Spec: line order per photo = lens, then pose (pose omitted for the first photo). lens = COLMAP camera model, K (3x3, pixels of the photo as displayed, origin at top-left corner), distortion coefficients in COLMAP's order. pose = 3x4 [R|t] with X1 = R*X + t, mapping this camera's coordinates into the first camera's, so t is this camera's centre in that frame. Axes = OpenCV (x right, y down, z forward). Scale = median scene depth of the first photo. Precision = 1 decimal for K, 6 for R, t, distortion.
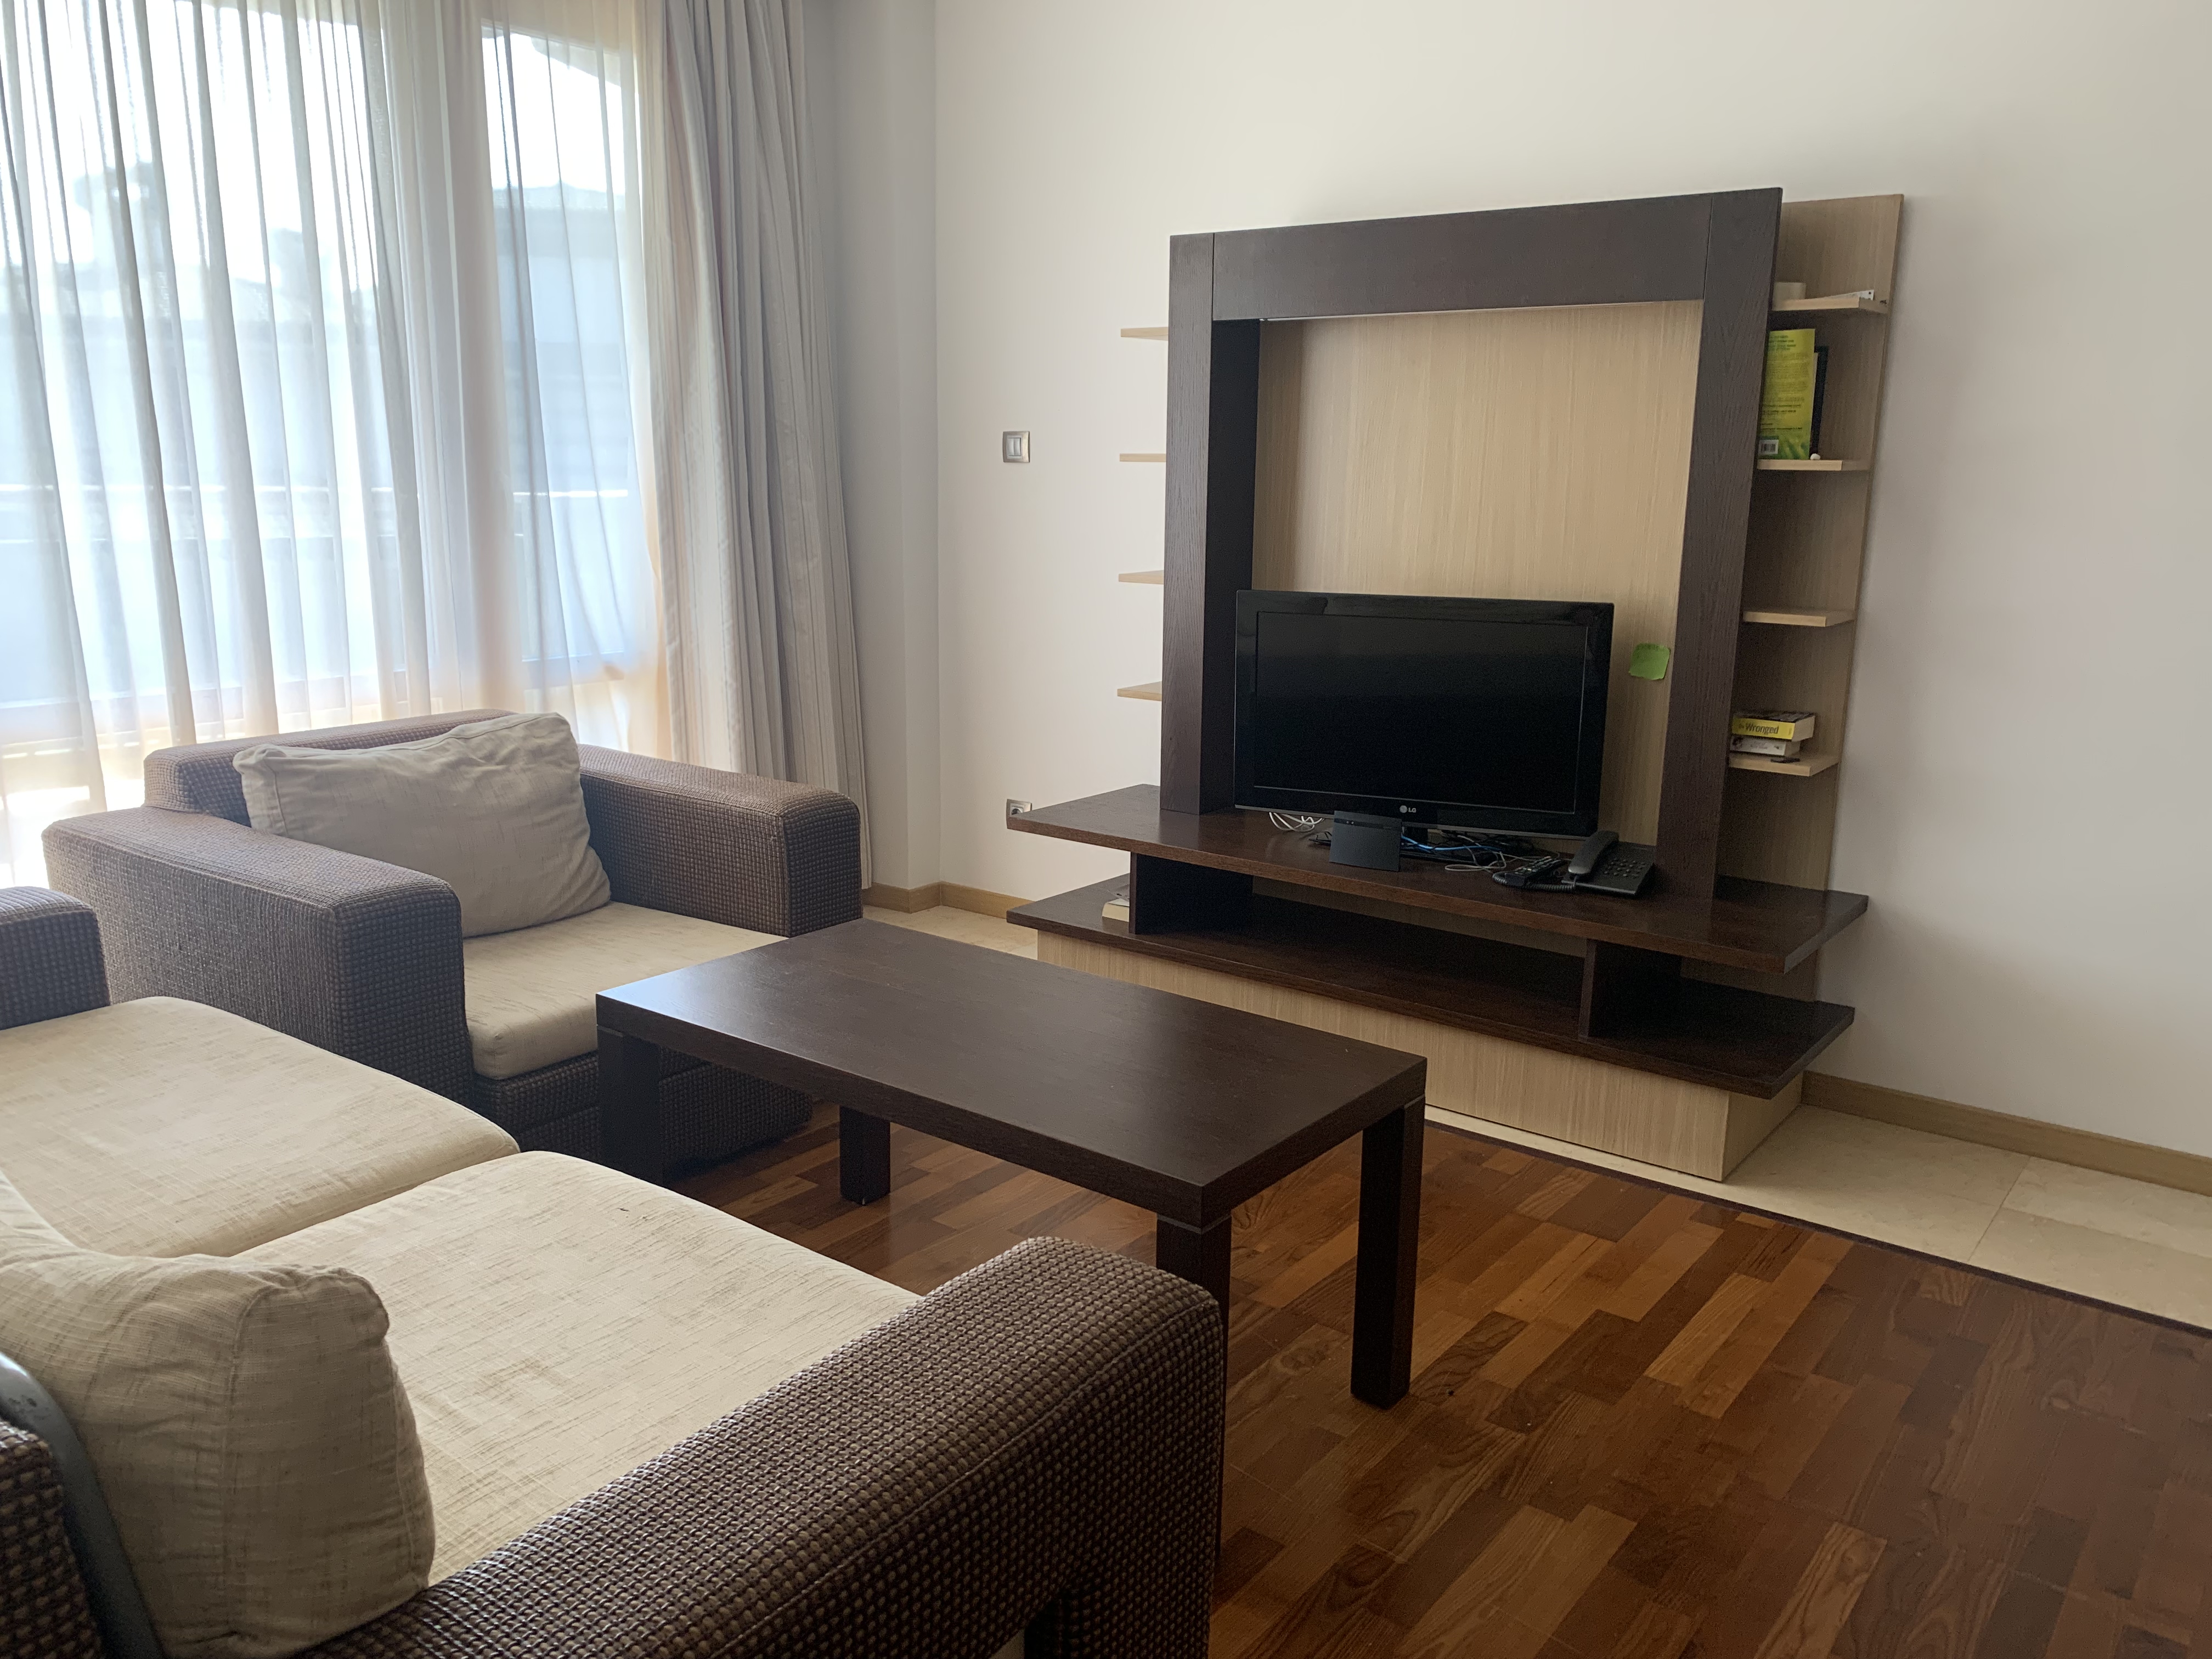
lens RADIAL K [[1683.4, 0, 1106.0], [0, 1683.4, 829.5], [0, 0, 1]] dist [0.001871, -0.011755]
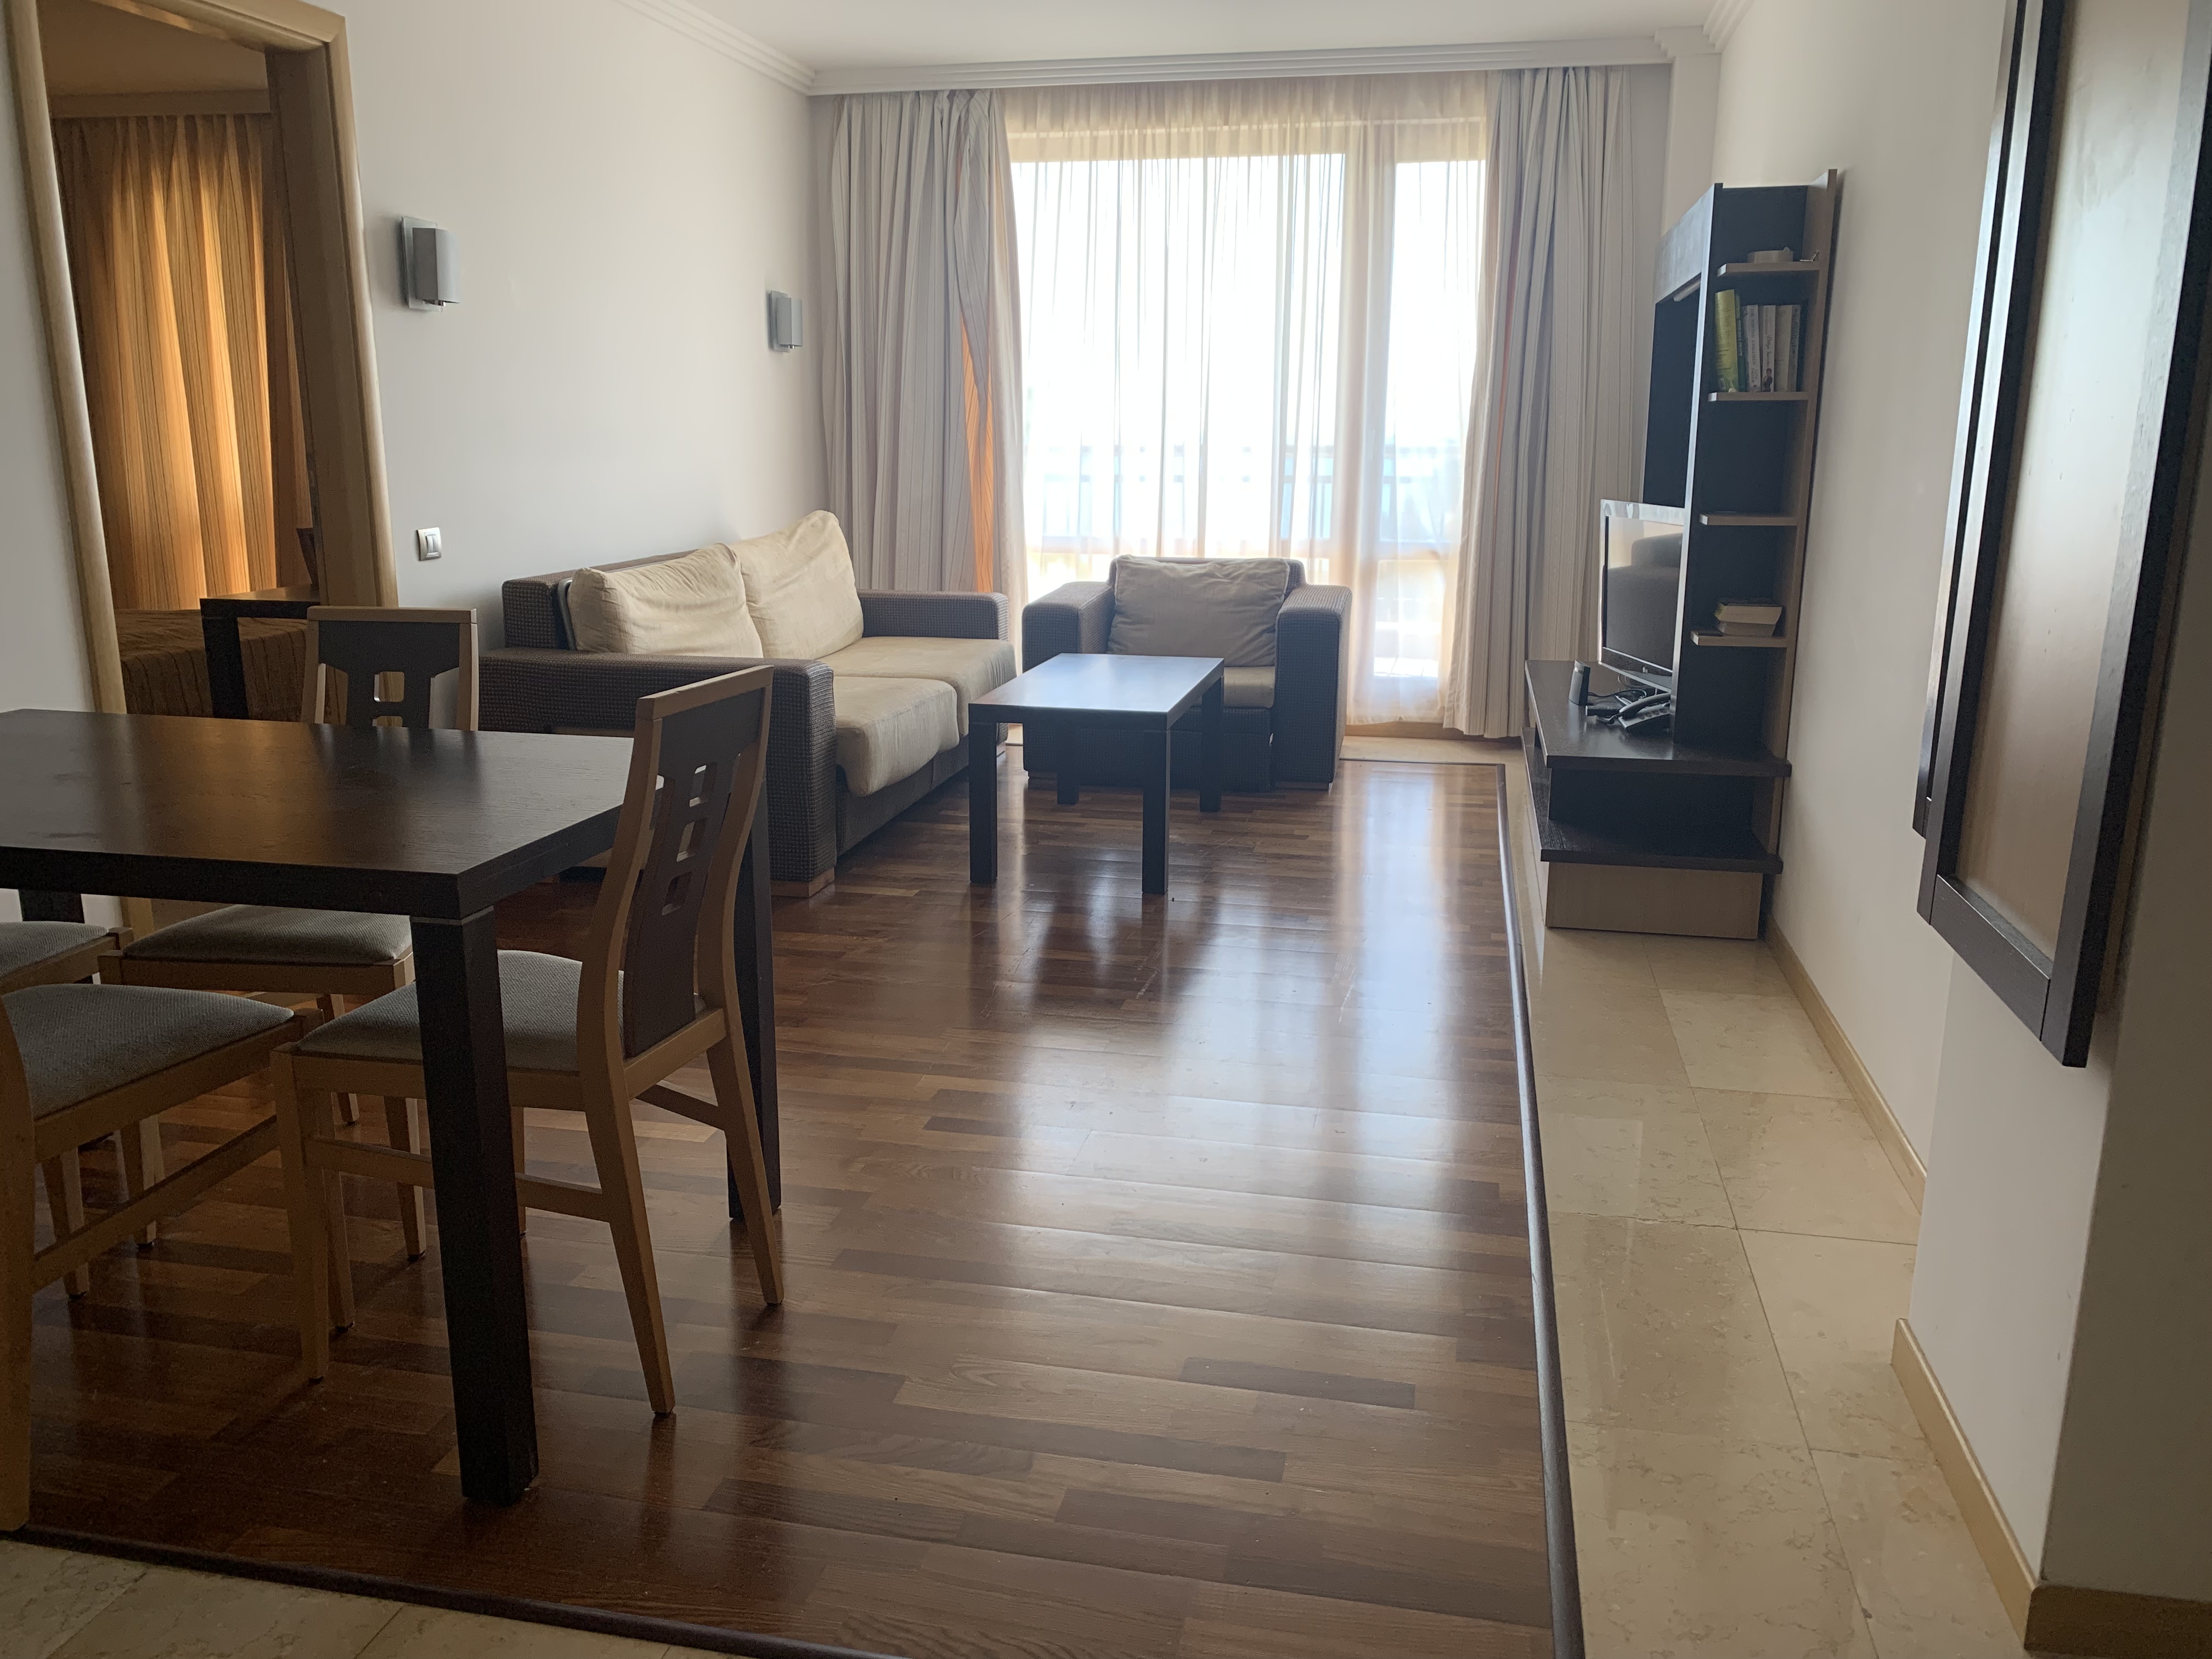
lens RADIAL K [[1683.4, 0, 1106.0], [0, 1683.4, 829.5], [0, 0, 1]] dist [0.001871, -0.011755]
pose [[0.440550, 0.195431, -0.876198, 1.313244], [-0.192966, 0.973817, 0.120181, 0.034590], [0.876744, 0.116131, 0.466726, 0.038680]]
